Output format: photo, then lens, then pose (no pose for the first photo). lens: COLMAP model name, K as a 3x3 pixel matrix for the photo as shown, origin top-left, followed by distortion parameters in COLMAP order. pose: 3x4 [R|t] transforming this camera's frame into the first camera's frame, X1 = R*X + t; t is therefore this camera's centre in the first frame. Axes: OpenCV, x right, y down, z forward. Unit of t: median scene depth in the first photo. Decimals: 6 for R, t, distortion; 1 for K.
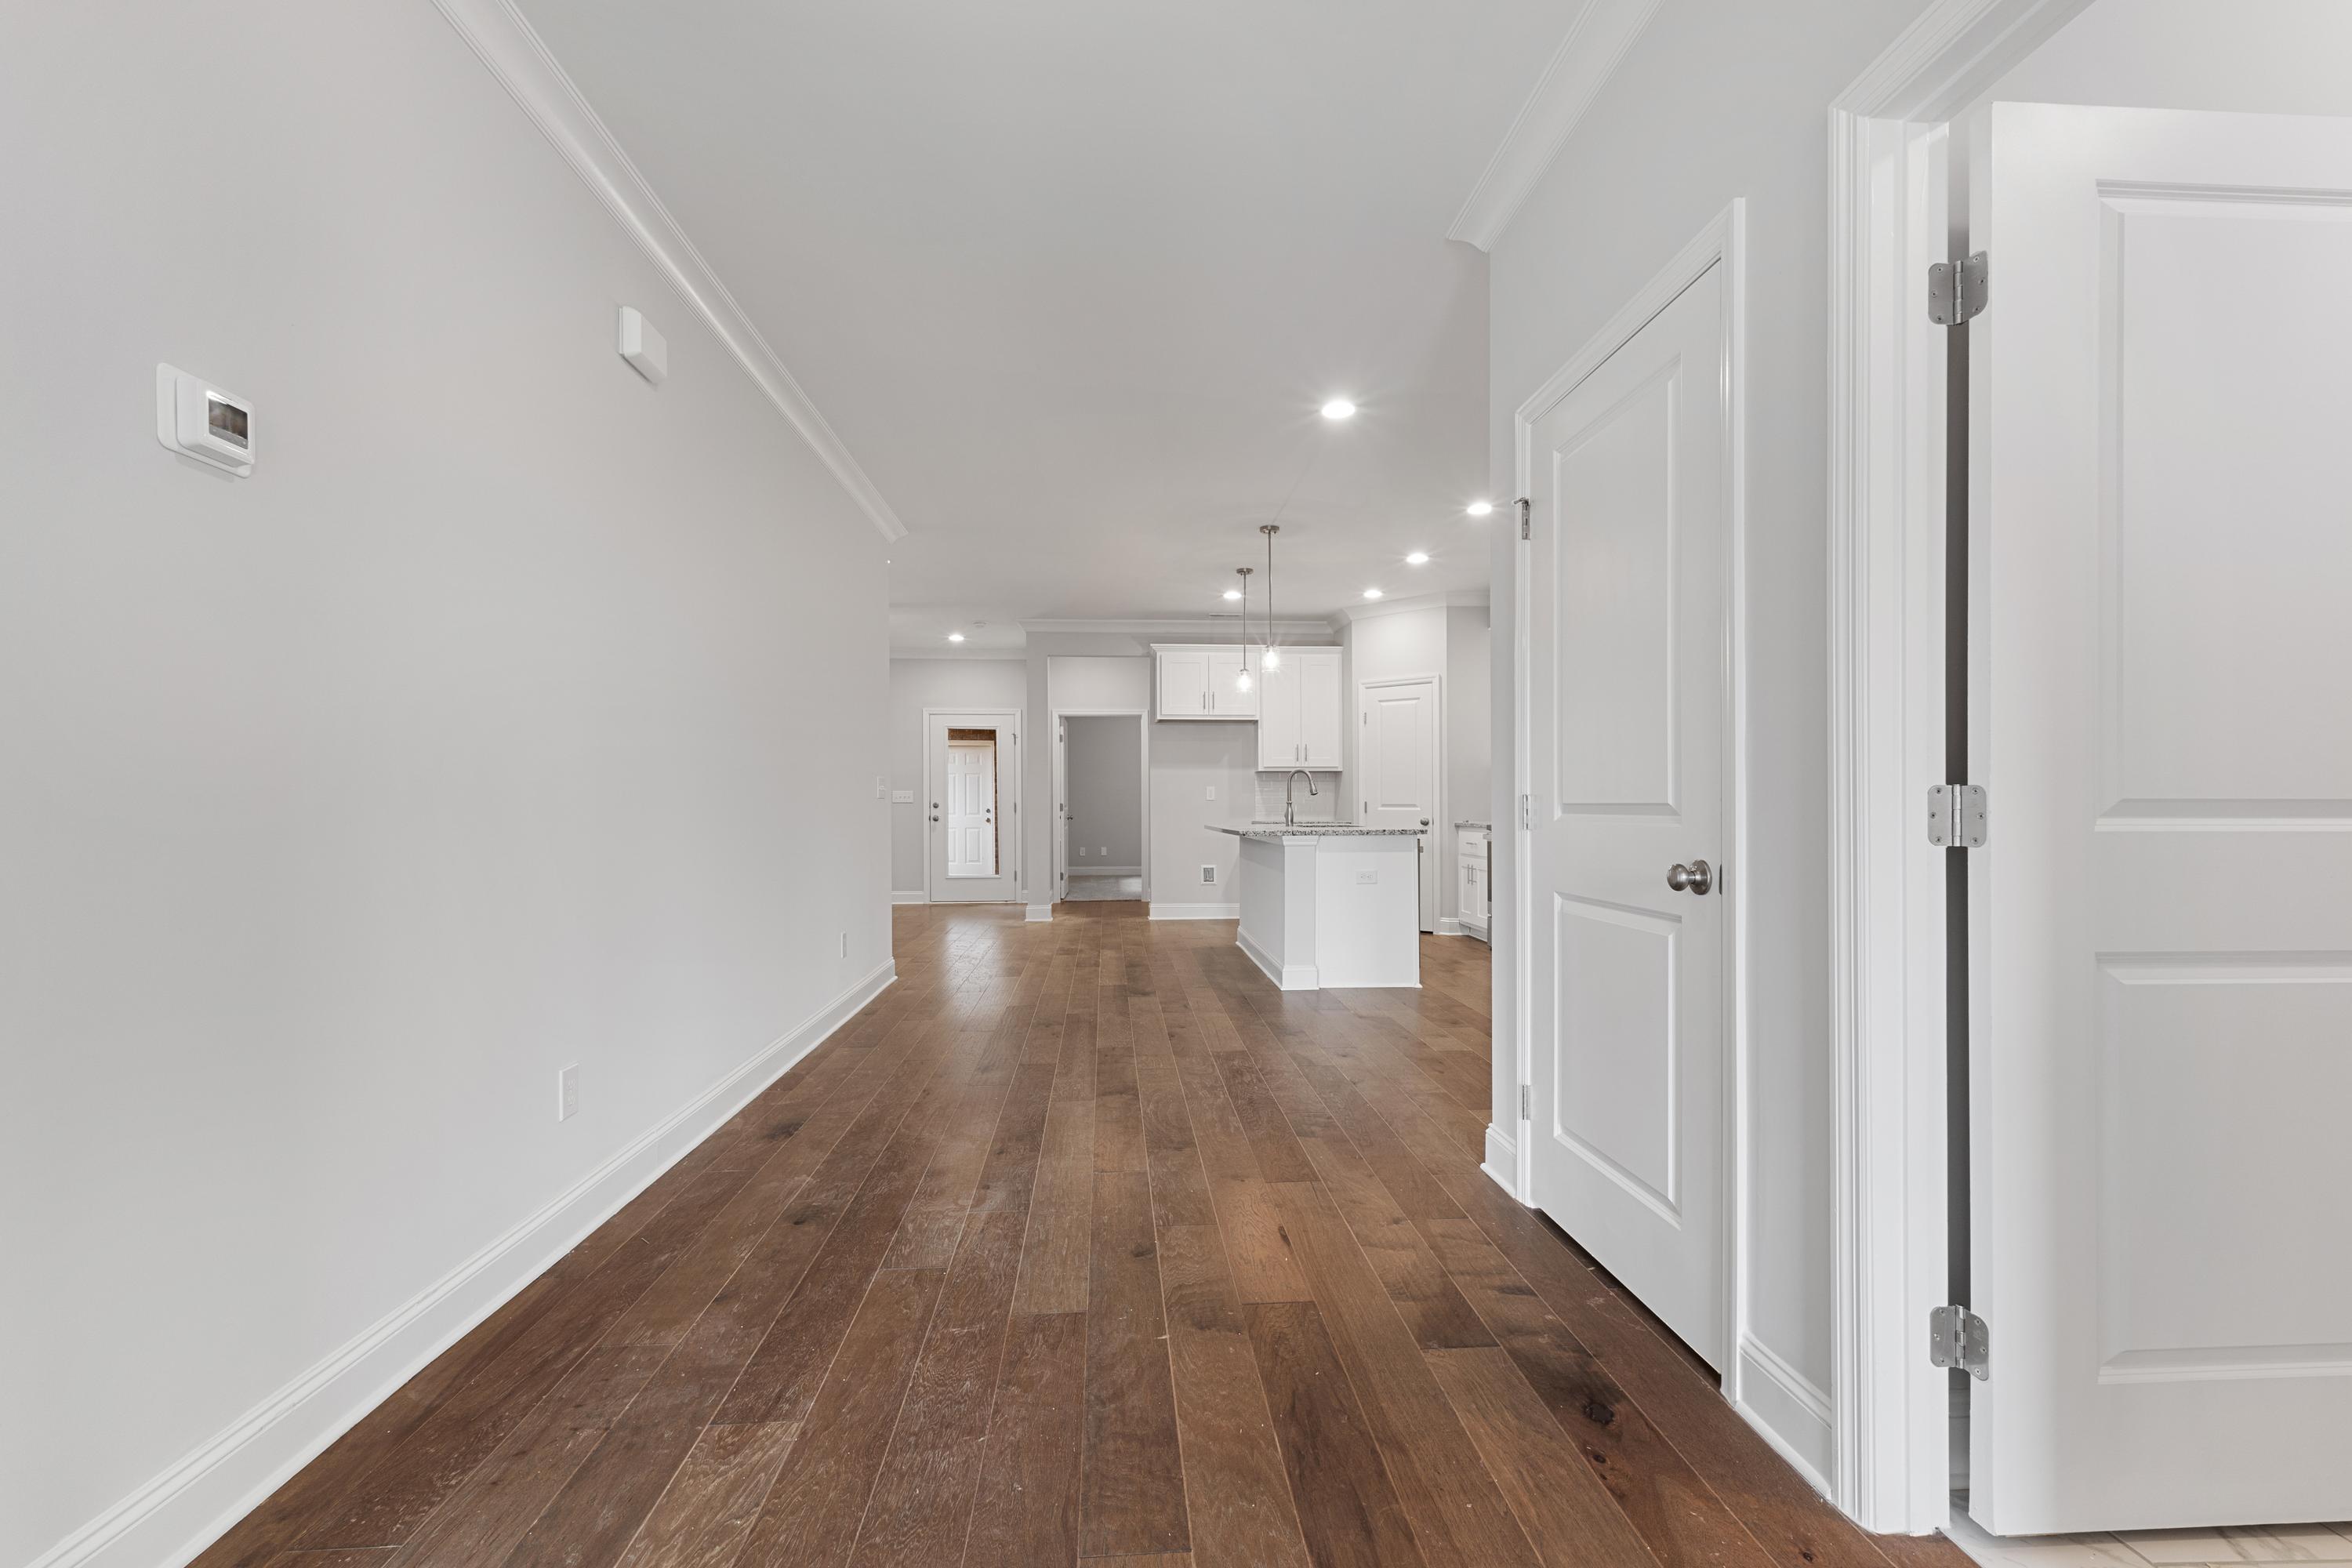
lens RADIAL K [[979.6, 0, 1166.9], [0, 979.6, 803.4], [0, 0, 1]] dist [-0.005870, 0.000359]
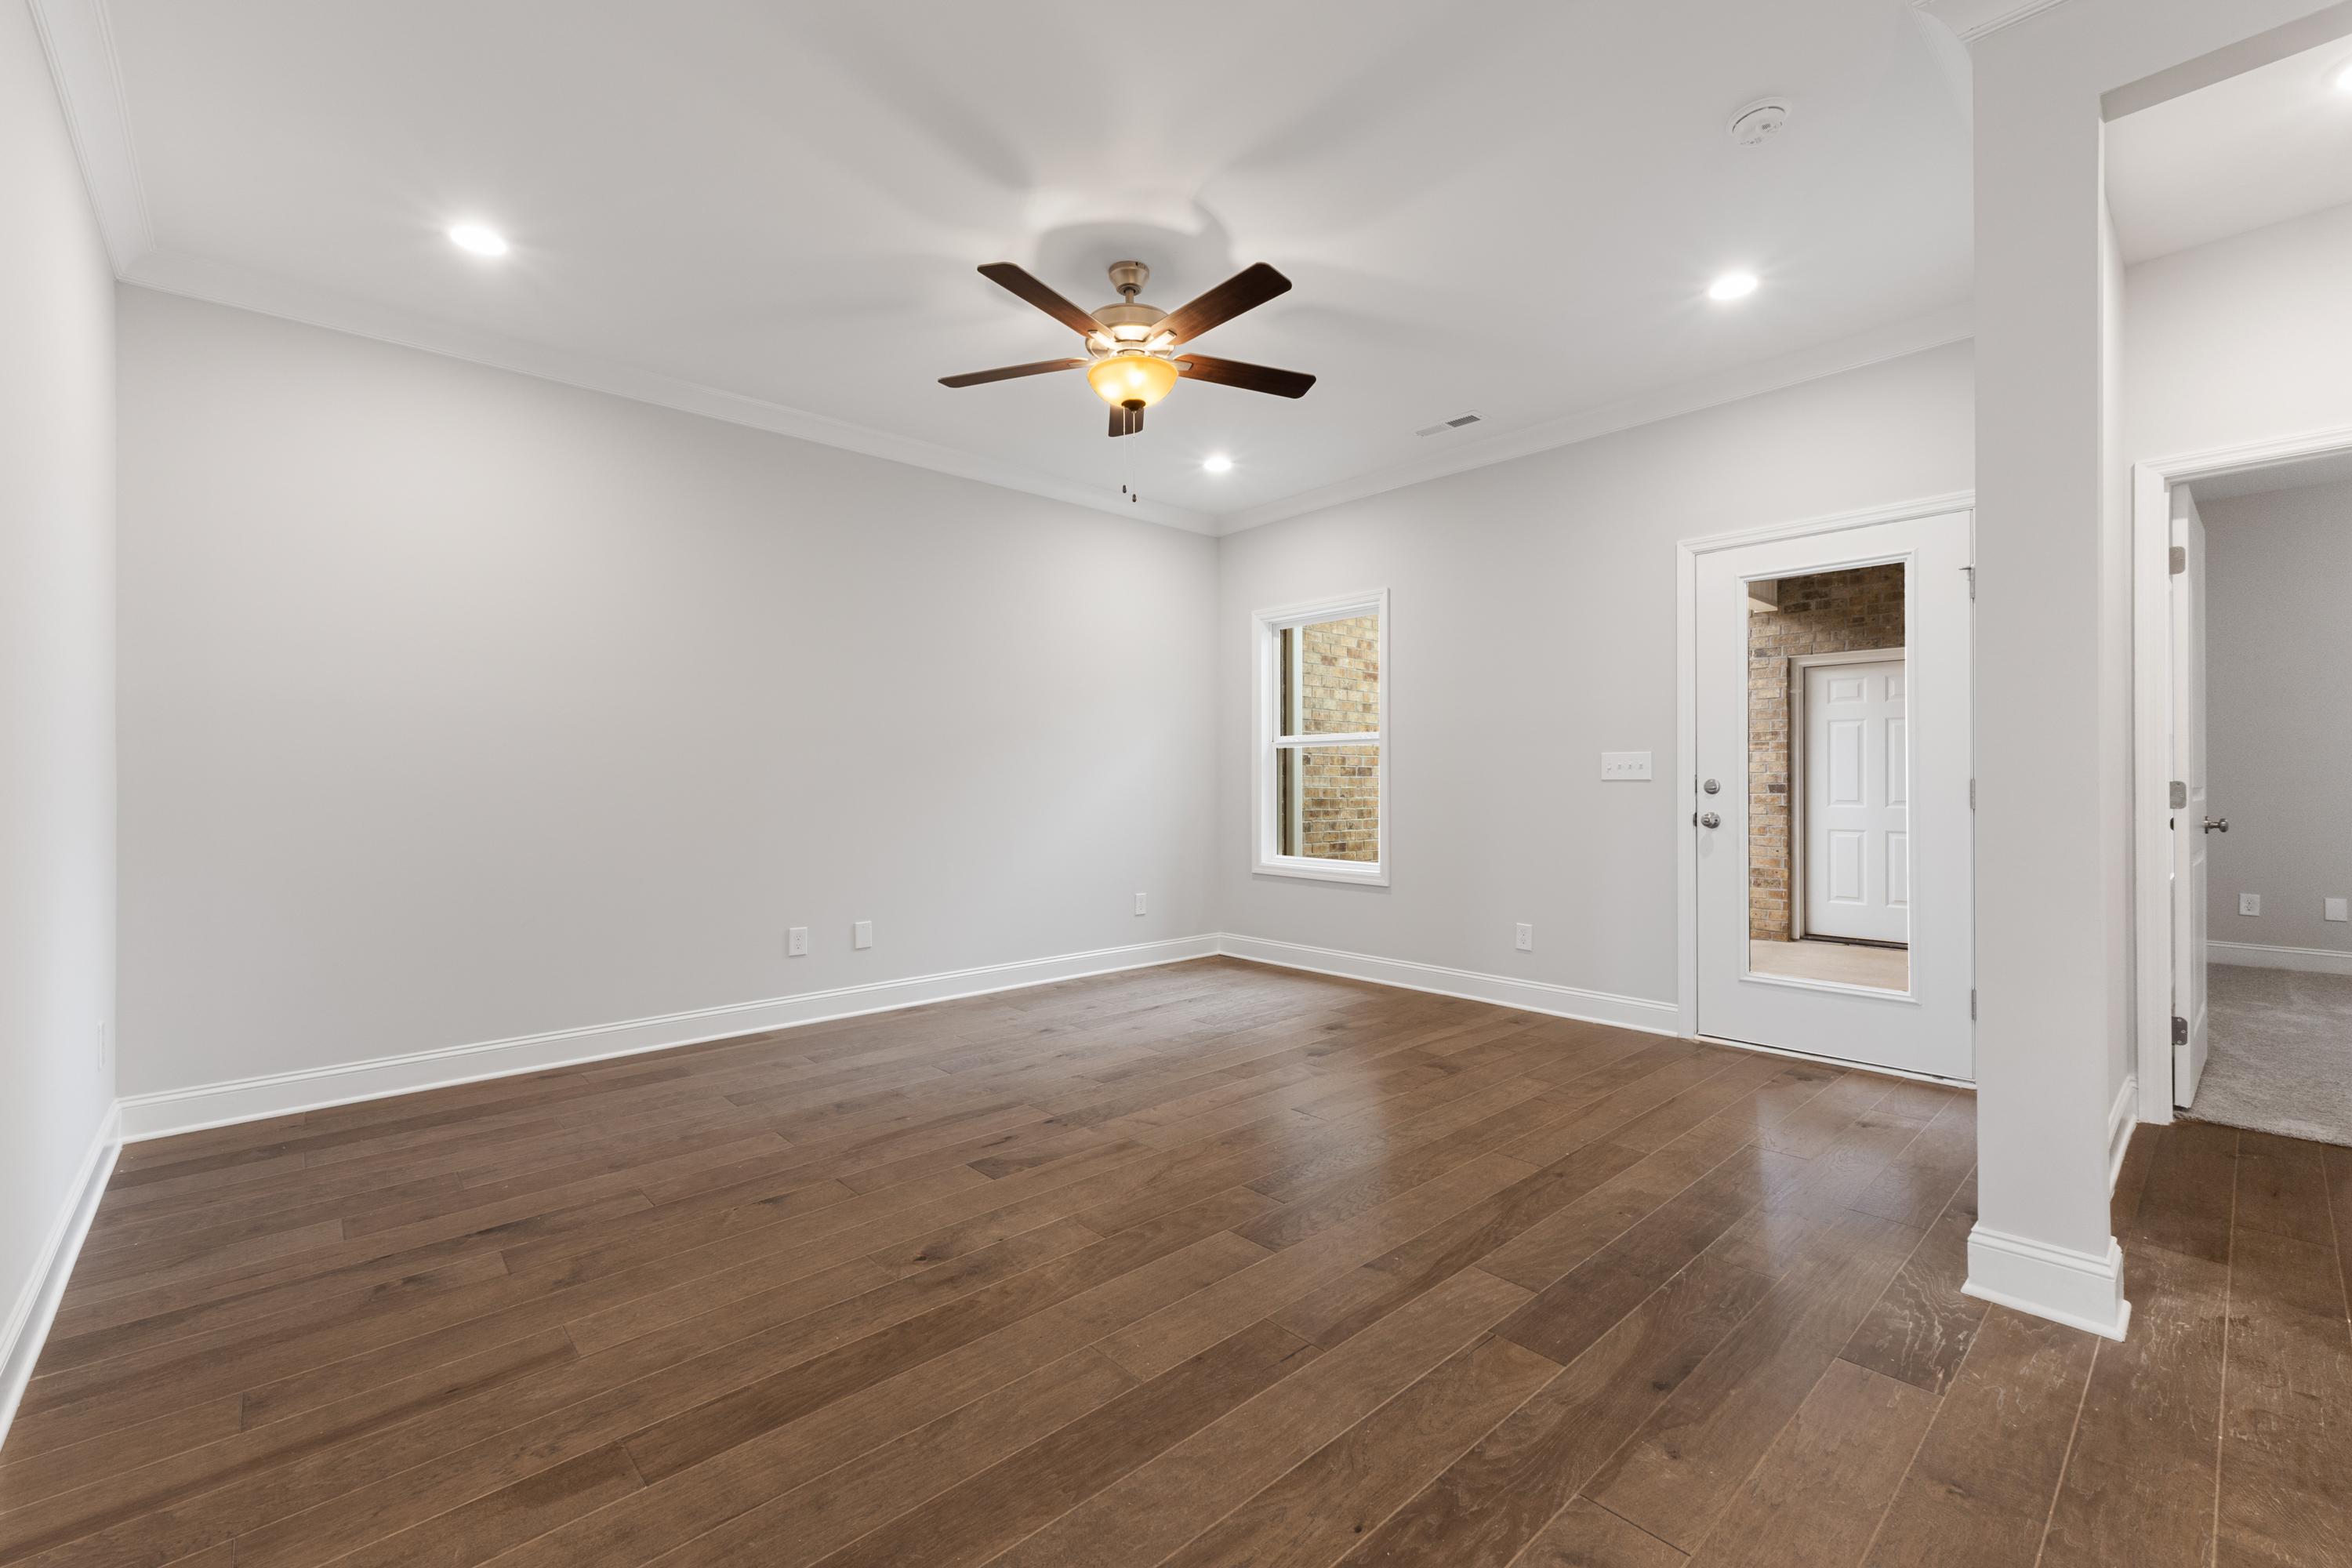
lens RADIAL K [[979.6, 0, 1170.1], [0, 979.6, 787.4], [0, 0, 1]] dist [-0.005870, 0.000359]
pose [[0.618078, 0.002837, -0.786112, -0.065810], [0.003231, 0.999976, 0.006149, -0.000726], [0.786110, -0.006341, 0.618054, 0.590571]]
